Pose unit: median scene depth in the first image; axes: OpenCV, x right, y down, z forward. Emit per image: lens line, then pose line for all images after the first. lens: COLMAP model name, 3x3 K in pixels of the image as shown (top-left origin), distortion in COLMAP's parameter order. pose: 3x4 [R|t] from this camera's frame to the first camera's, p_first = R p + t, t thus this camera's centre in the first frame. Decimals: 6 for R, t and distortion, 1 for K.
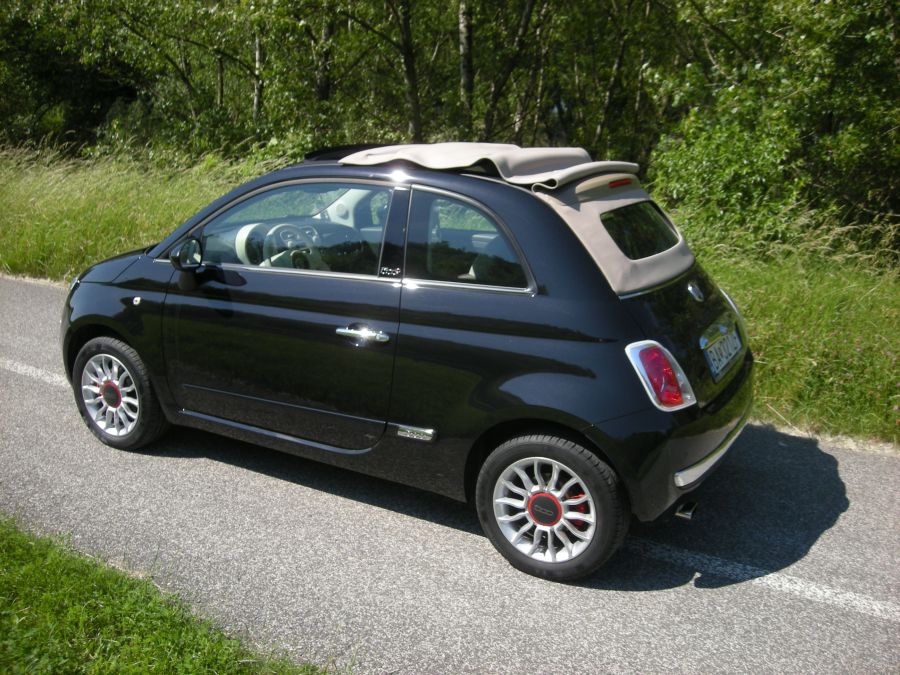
lens RADIAL K [[929.2, 0, 441.6], [0, 929.2, 343.5], [0, 0, 1]] dist [-0.131023, 0.000000]
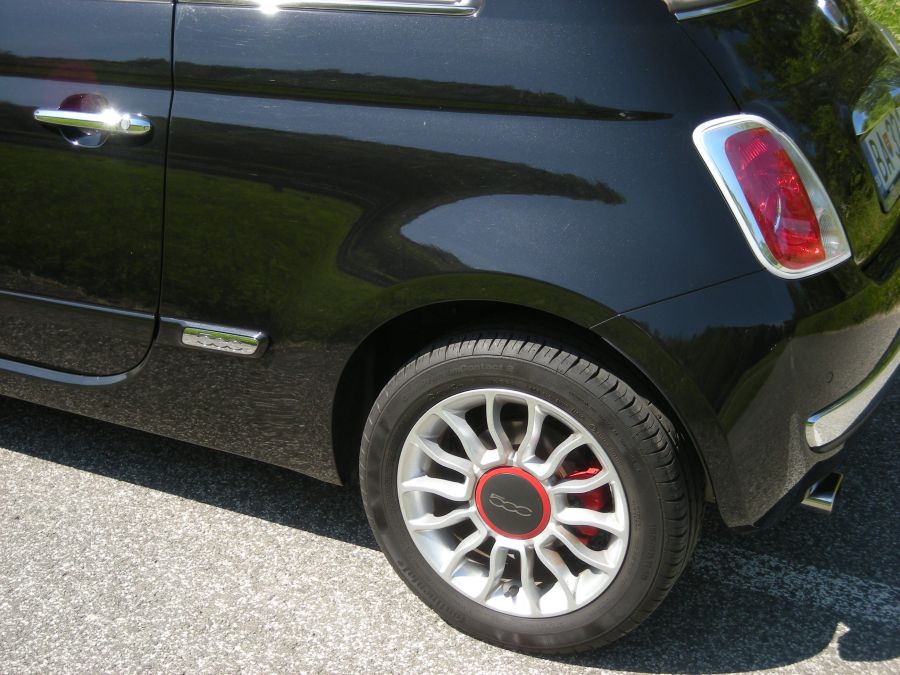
lens RADIAL K [[1414.6, 0, 455.3], [0, 1414.6, 340.9], [0, 0, 1]] dist [-0.183454, 0.000000]
pose [[0.997069, -0.032691, 0.069165, 0.039009], [0.023707, 0.991626, 0.126945, 0.014589], [-0.072736, -0.124933, 0.989495, 0.332711]]
